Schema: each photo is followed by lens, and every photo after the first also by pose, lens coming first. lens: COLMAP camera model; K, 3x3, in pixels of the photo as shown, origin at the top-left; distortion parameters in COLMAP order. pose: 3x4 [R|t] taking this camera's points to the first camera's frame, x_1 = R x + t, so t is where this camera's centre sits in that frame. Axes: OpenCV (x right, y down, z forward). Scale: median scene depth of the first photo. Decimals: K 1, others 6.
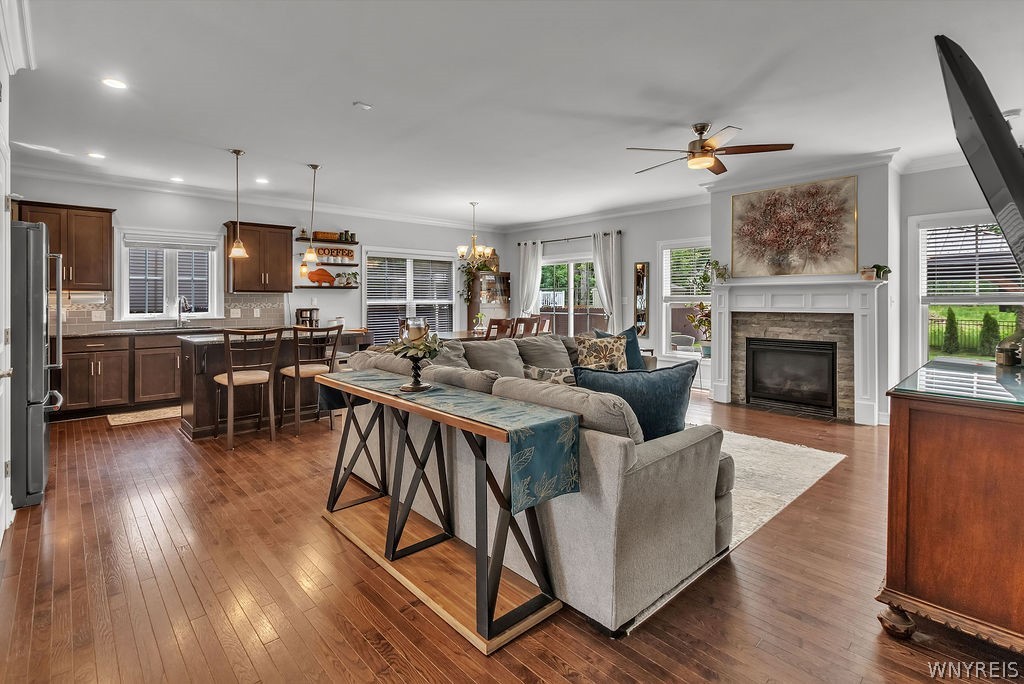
lens RADIAL K [[480.6, 0, 504.4], [0, 480.6, 299.4], [0, 0, 1]] dist [0.005531, -0.002727]
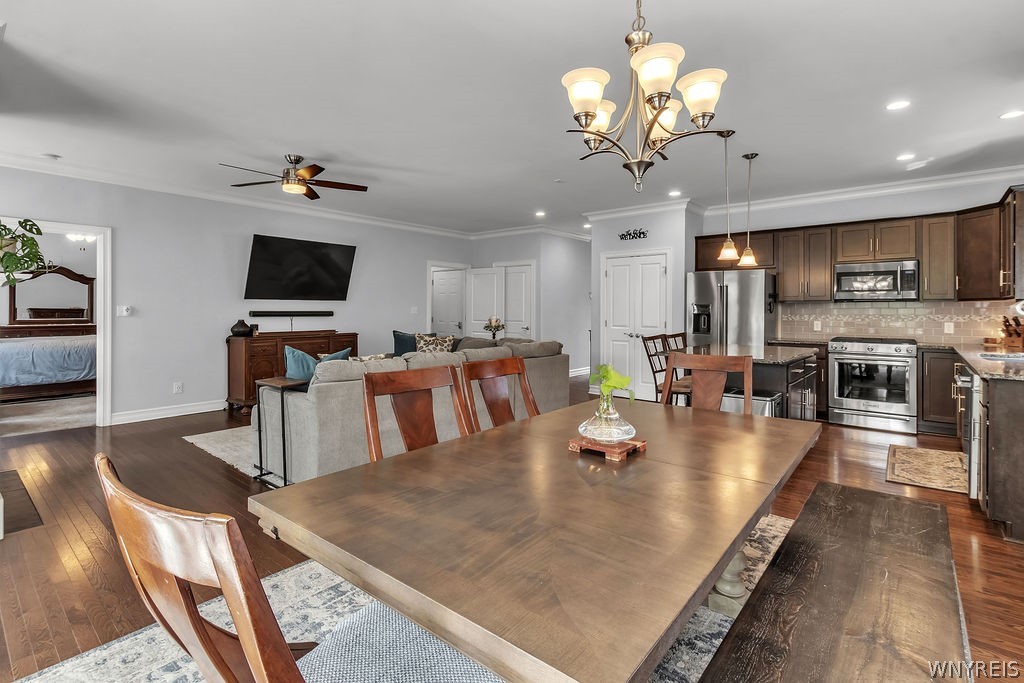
lens RADIAL K [[480.6, 0, 511.1], [0, 480.6, 305.5], [0, 0, 1]] dist [0.005531, -0.002727]
pose [[-0.991912, -0.002287, -0.126904, 0.028519], [-0.000865, 0.999936, -0.011264, 0.001768], [0.126921, -0.011063, -0.991851, 1.316680]]
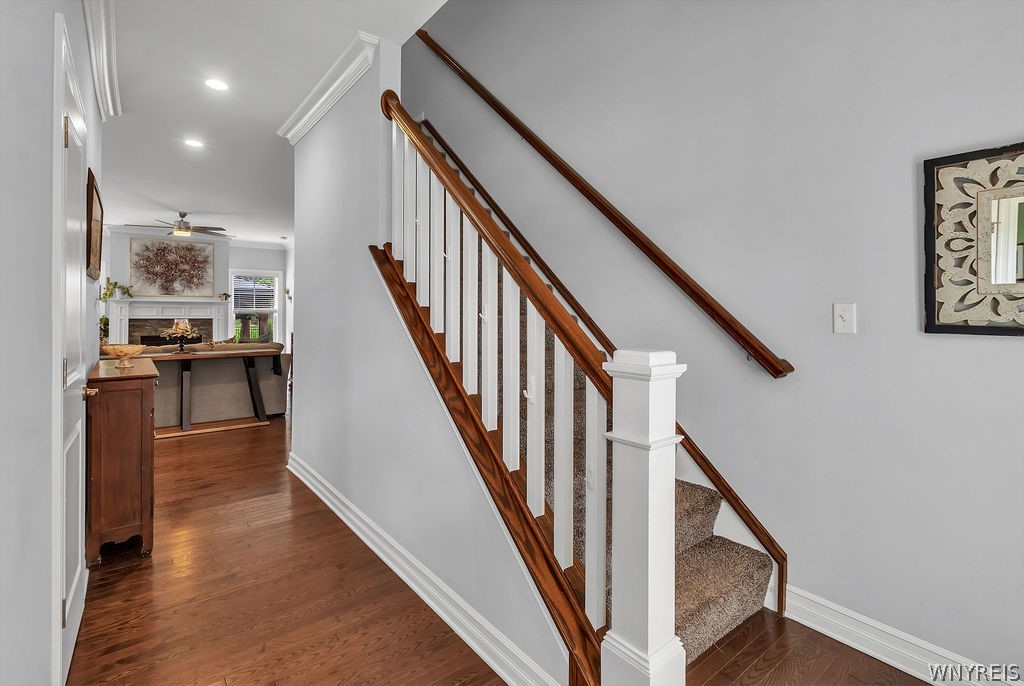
lens RADIAL K [[480.6, 0, 514.3], [0, 480.6, 309.5], [0, 0, 1]] dist [0.005531, -0.002727]
pose [[0.068166, 0.010673, 0.997617, -0.774243], [-0.007684, 0.999919, -0.010173, 0.003444], [-0.997644, -0.006973, 0.068243, -0.213011]]
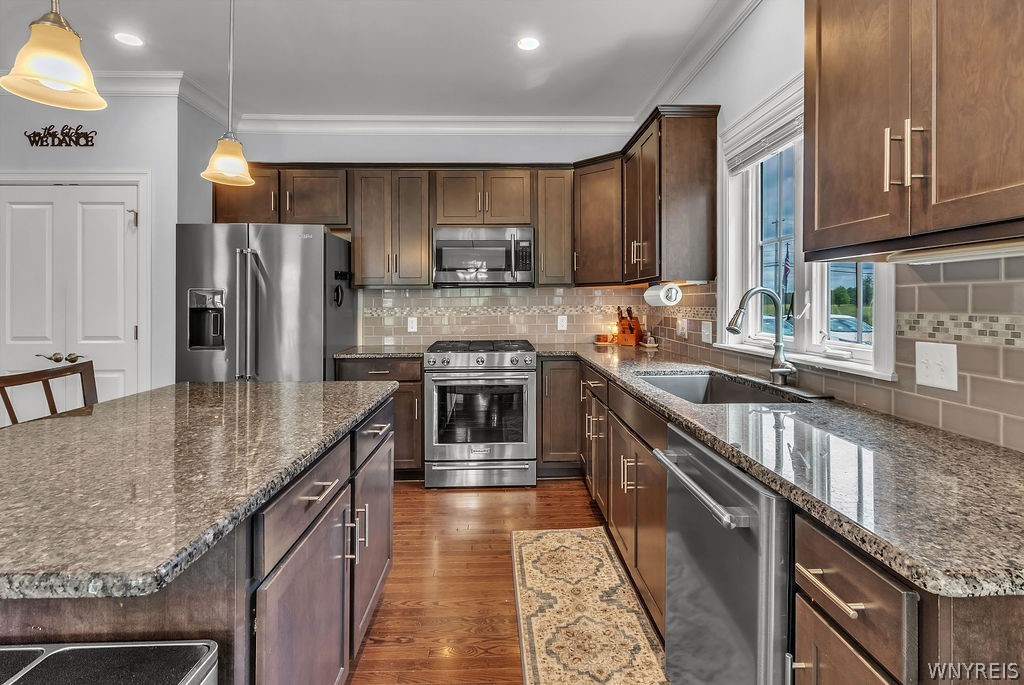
lens RADIAL K [[480.6, 0, 513.6], [0, 480.6, 295.1], [0, 0, 1]] dist [0.005531, -0.002727]
pose [[-0.648957, -0.004460, -0.760812, -0.289066], [0.007419, 0.999898, -0.012190, 0.001620], [0.760789, -0.013555, -0.648858, 0.969007]]
